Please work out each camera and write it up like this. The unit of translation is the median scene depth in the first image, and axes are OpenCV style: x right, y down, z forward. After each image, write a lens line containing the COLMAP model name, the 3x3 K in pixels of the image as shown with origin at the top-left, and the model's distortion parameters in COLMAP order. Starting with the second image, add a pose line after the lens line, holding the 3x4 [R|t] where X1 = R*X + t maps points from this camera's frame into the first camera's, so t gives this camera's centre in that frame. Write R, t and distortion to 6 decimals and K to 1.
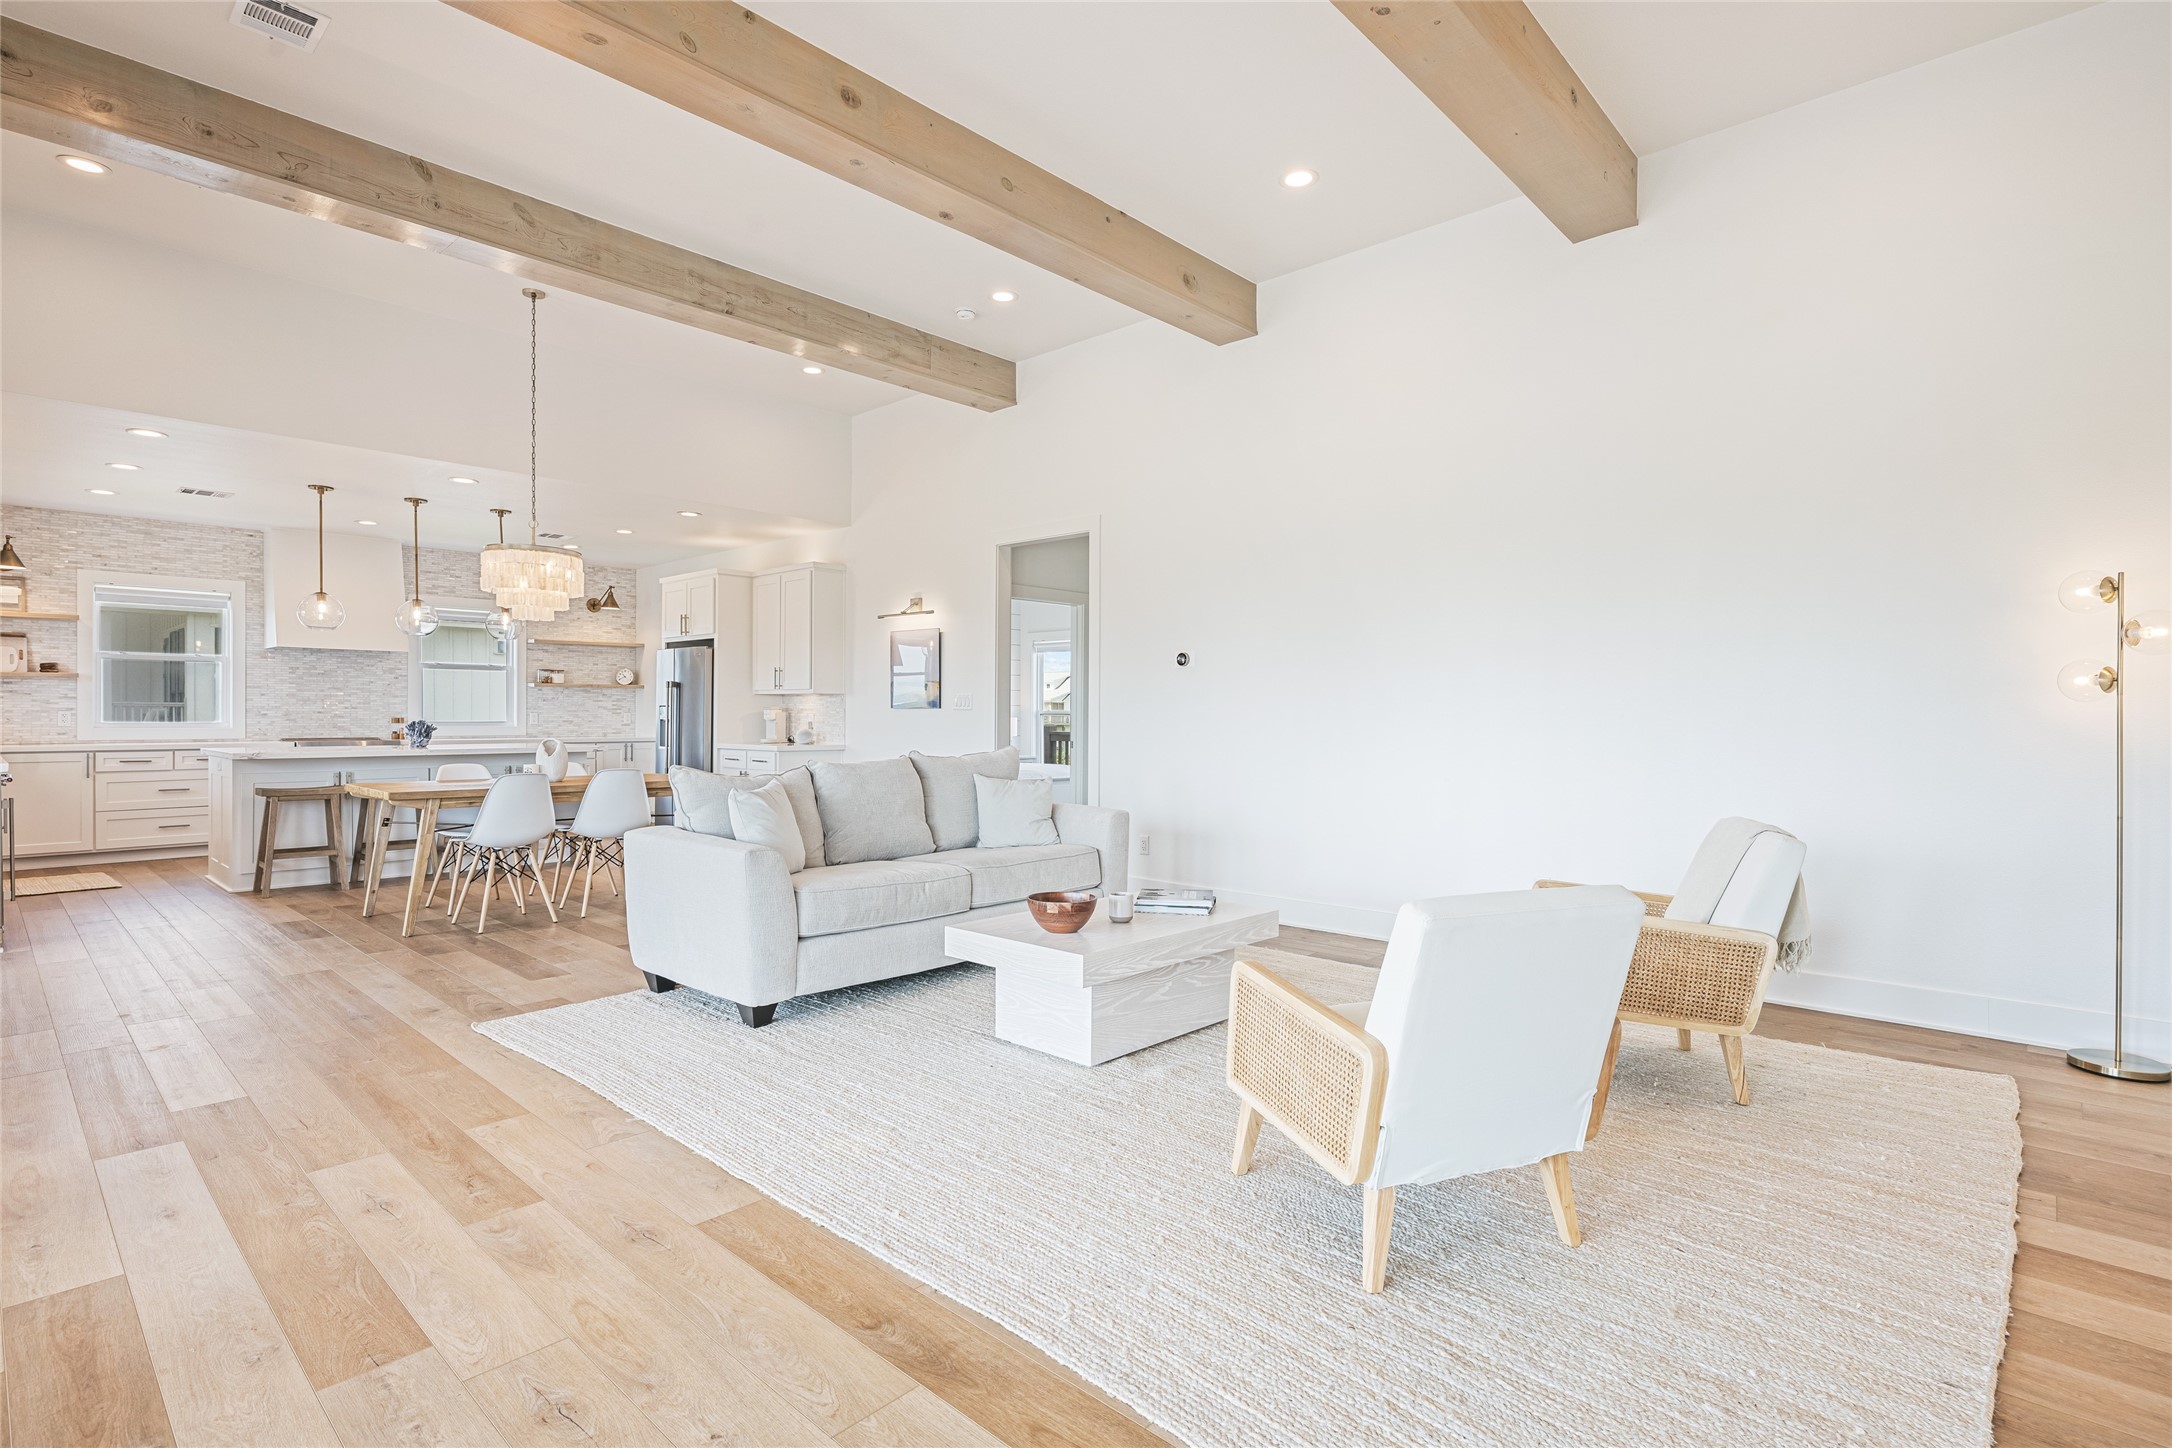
lens RADIAL K [[1046.3, 0, 1076.6], [0, 1046.3, 719.6], [0, 0, 1]] dist [0.002024, 0.001451]
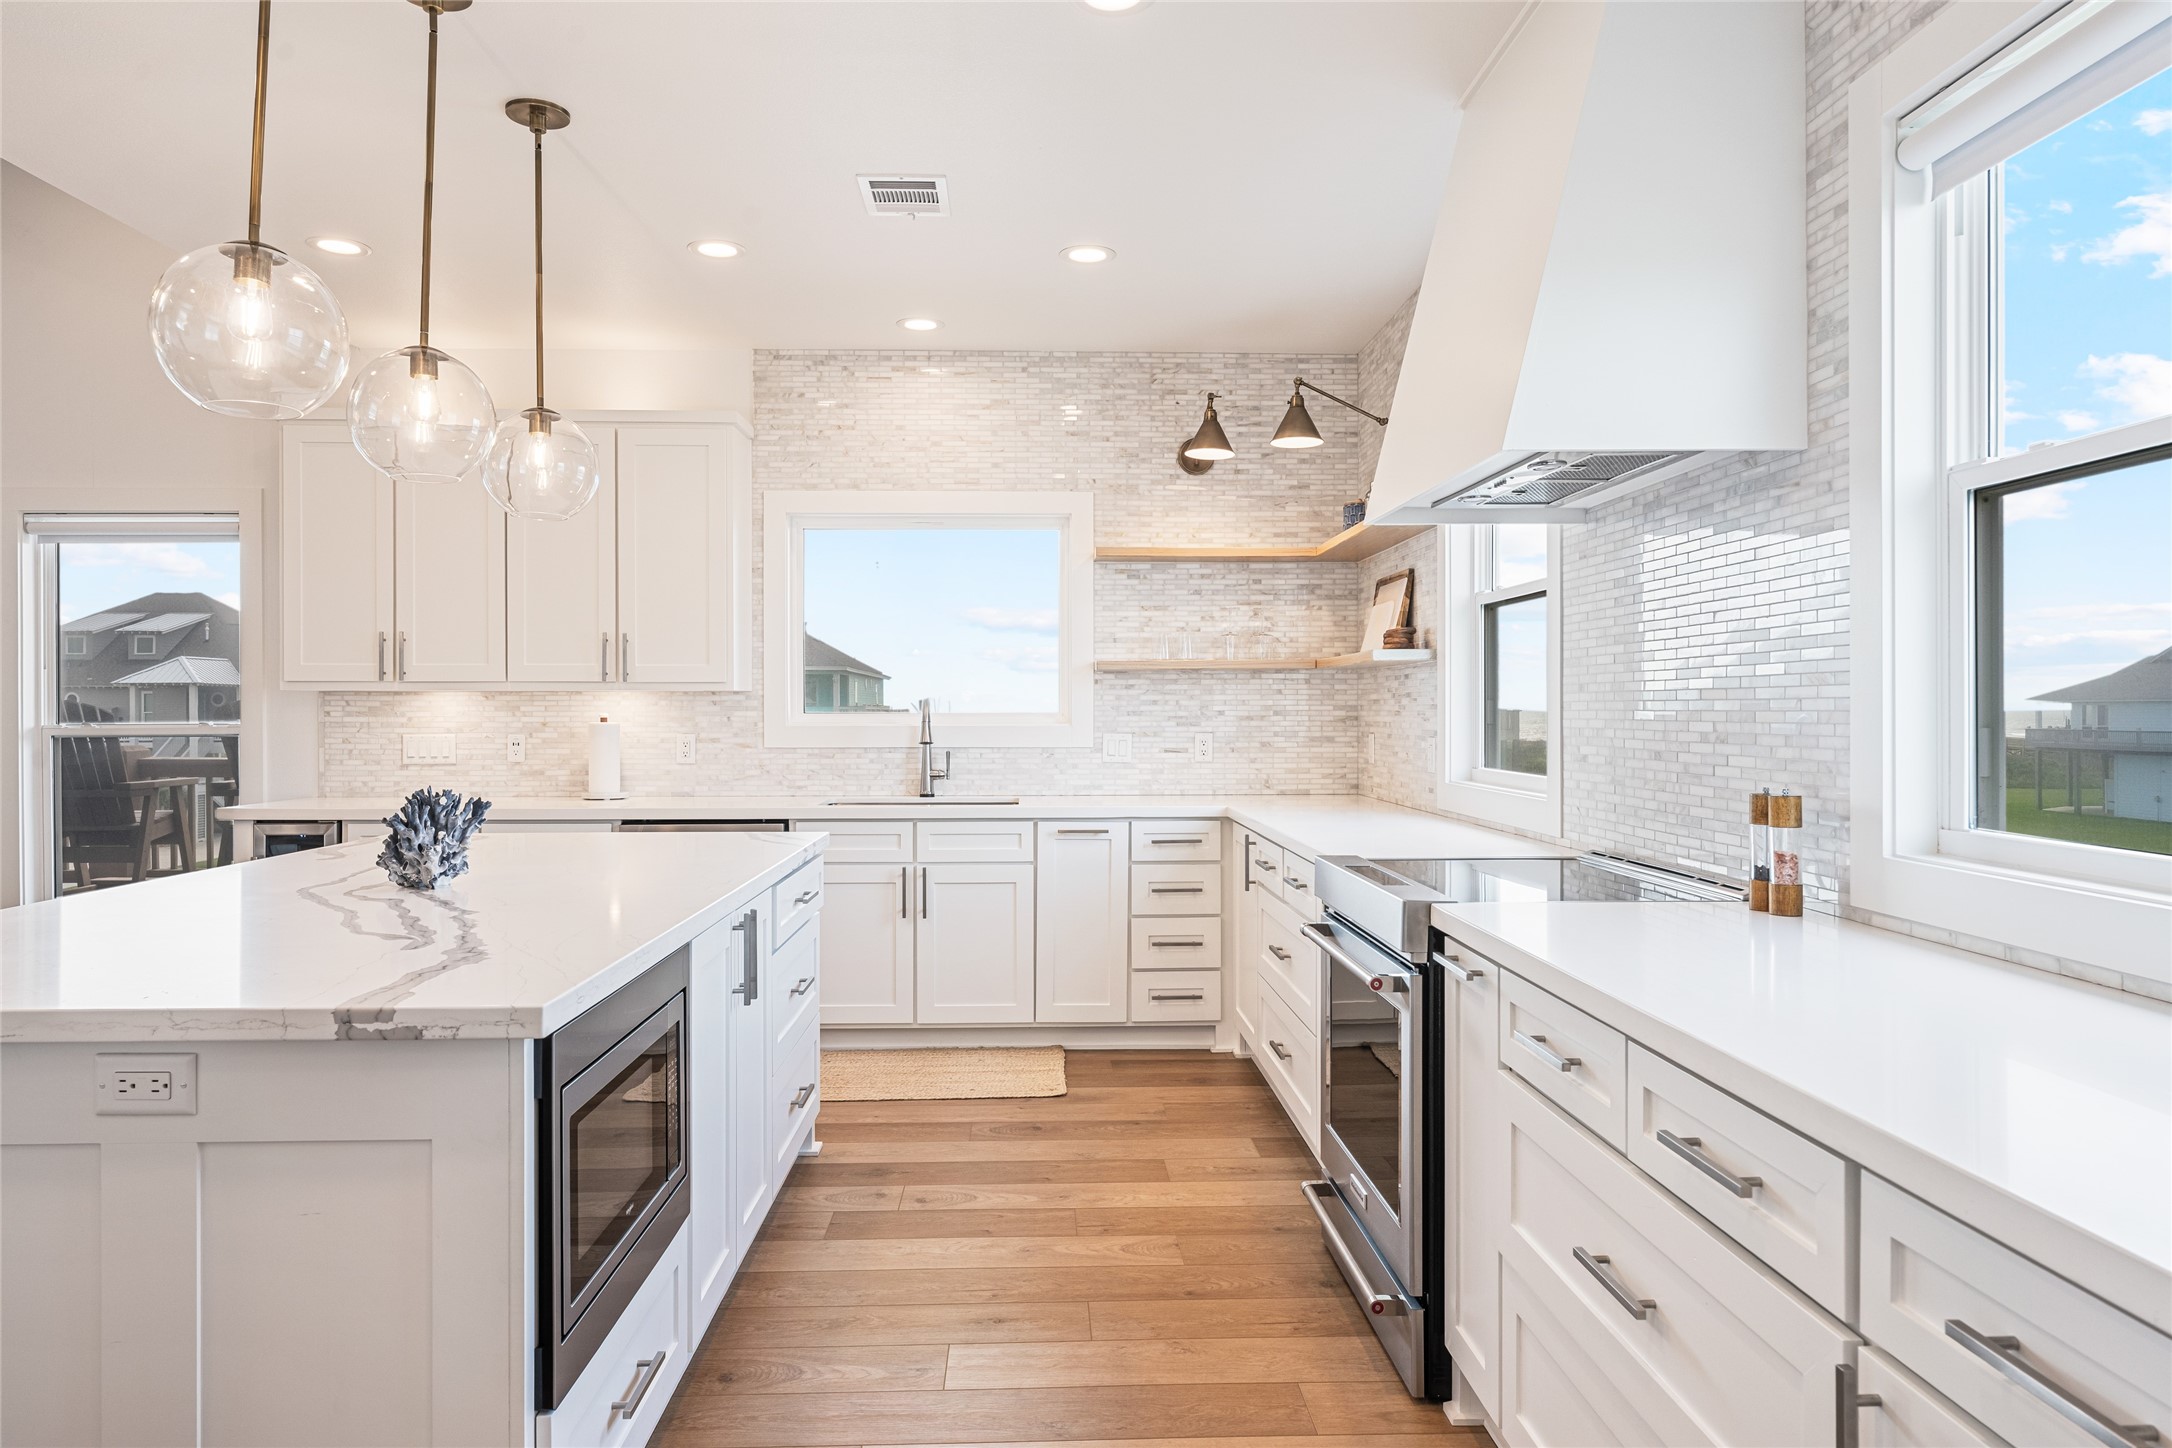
lens RADIAL K [[1352.8, 0, 1080.2], [0, 1352.8, 712.5], [0, 0, 1]] dist [-0.000254, 0.000429]
pose [[-0.705684, -0.000770, -0.708526, -0.492229], [-0.004424, 0.999985, 0.003319, -0.020690], [0.708513, 0.005477, -0.705676, 1.352119]]
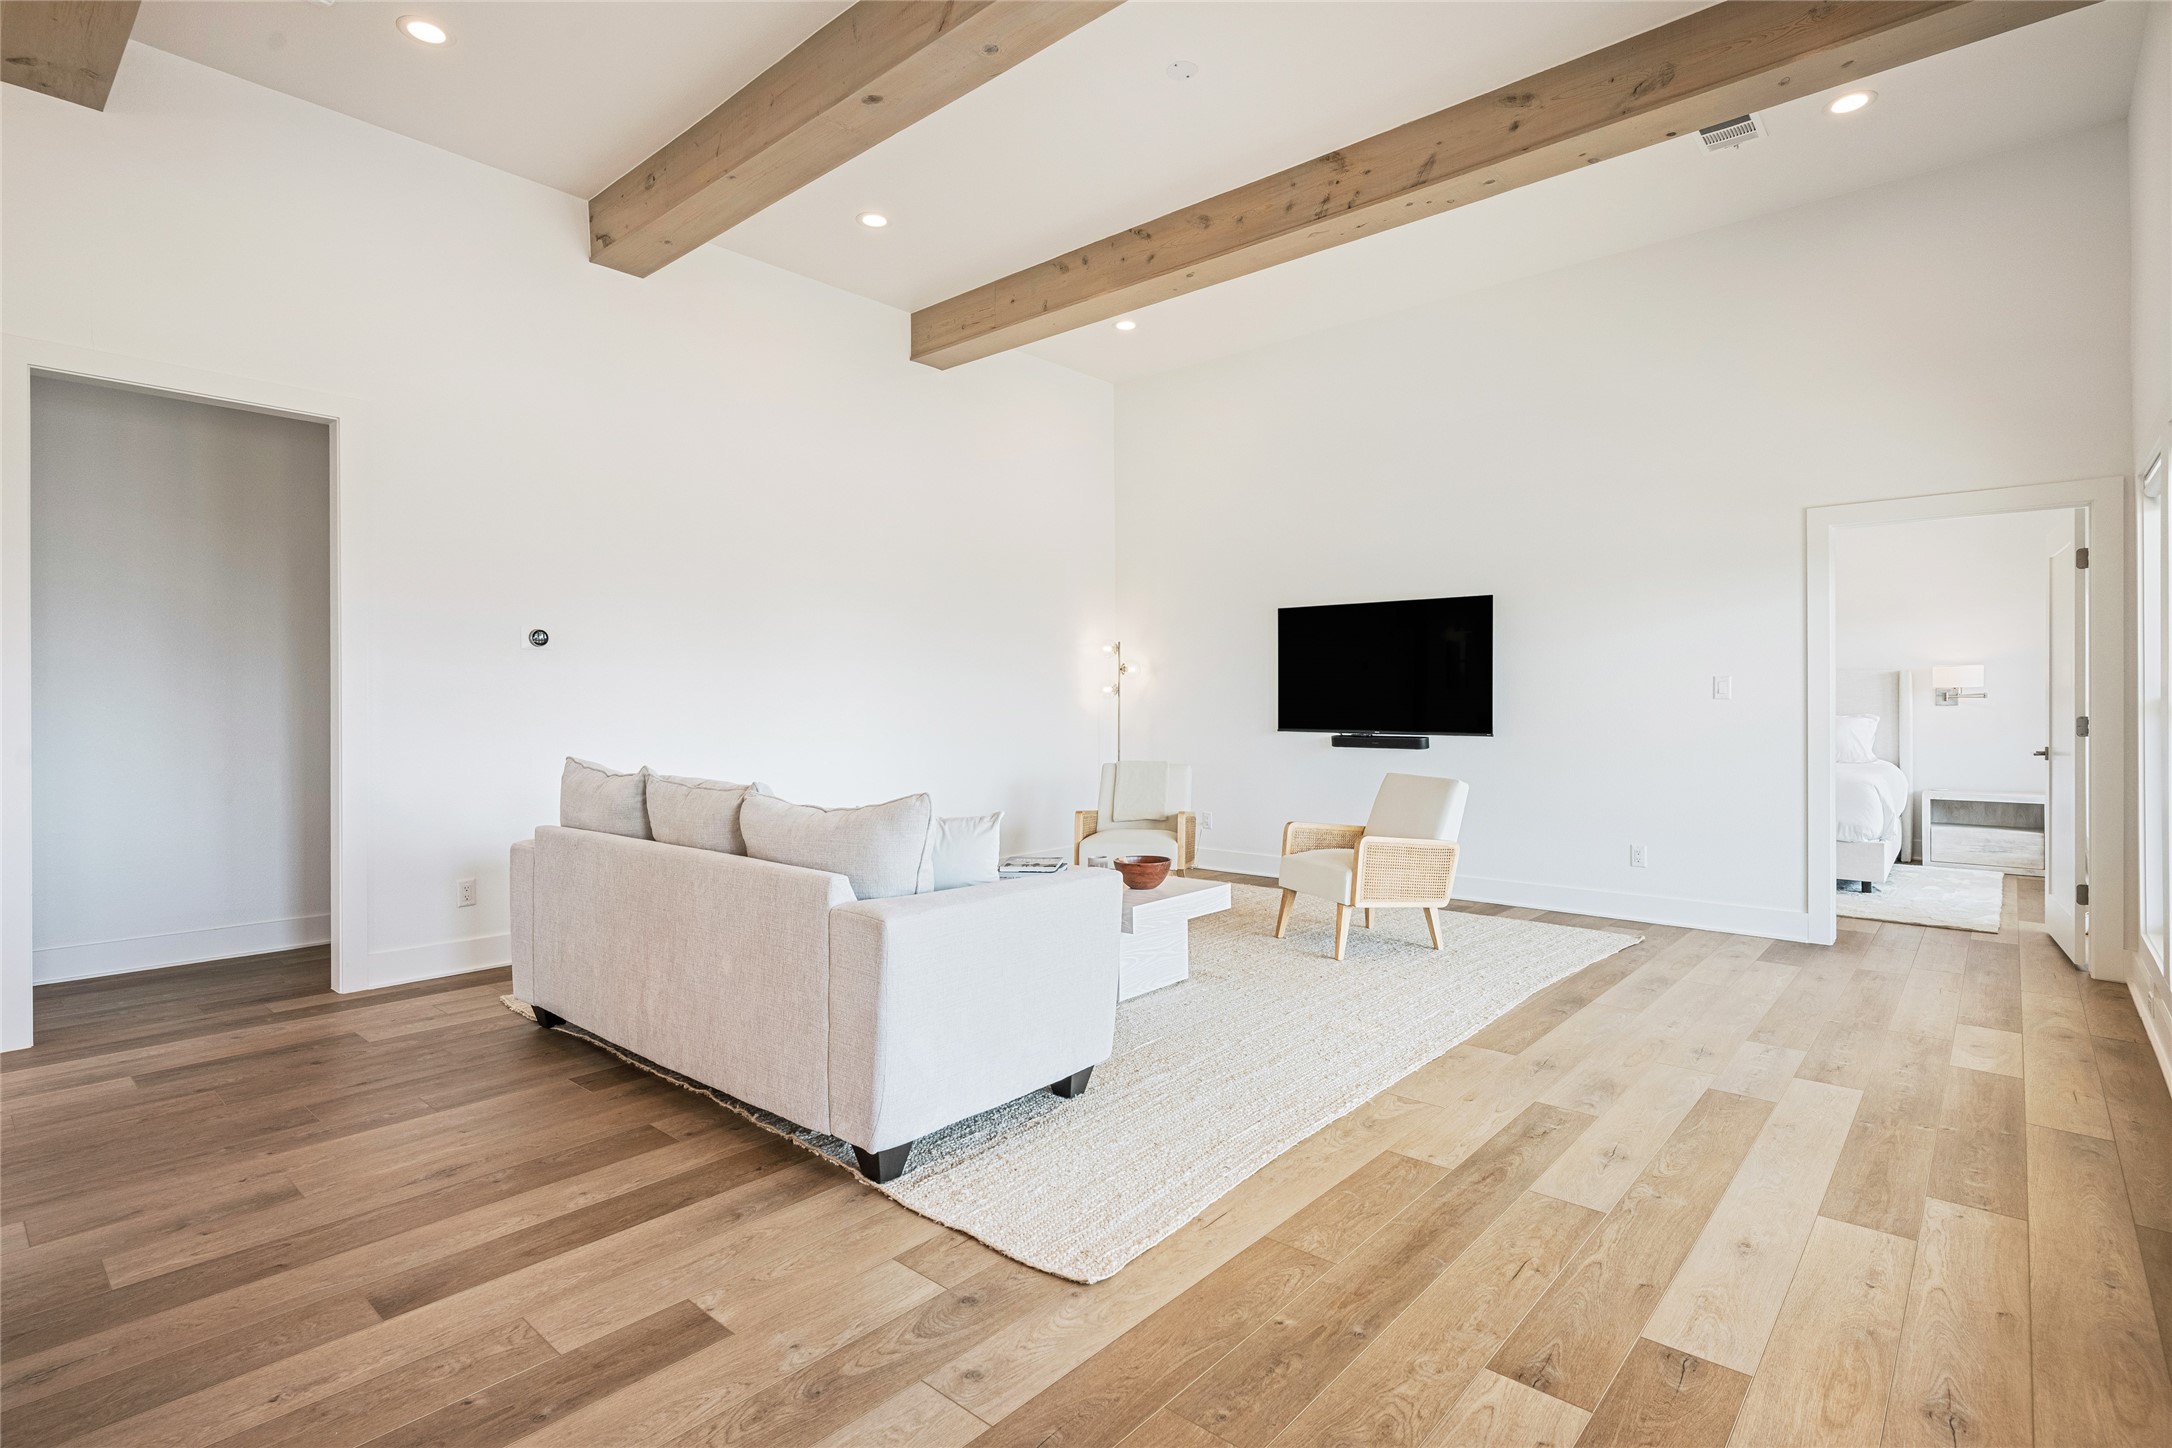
lens RADIAL K [[1055.0, 0, 1083.3], [0, 1055.0, 705.3], [0, 0, 1]] dist [-0.013584, 0.015338]
pose [[-0.029493, -0.003000, 0.999560, -0.550075], [0.008398, 0.999959, 0.003249, -0.005186], [-0.999530, 0.008490, -0.029467, 0.497894]]
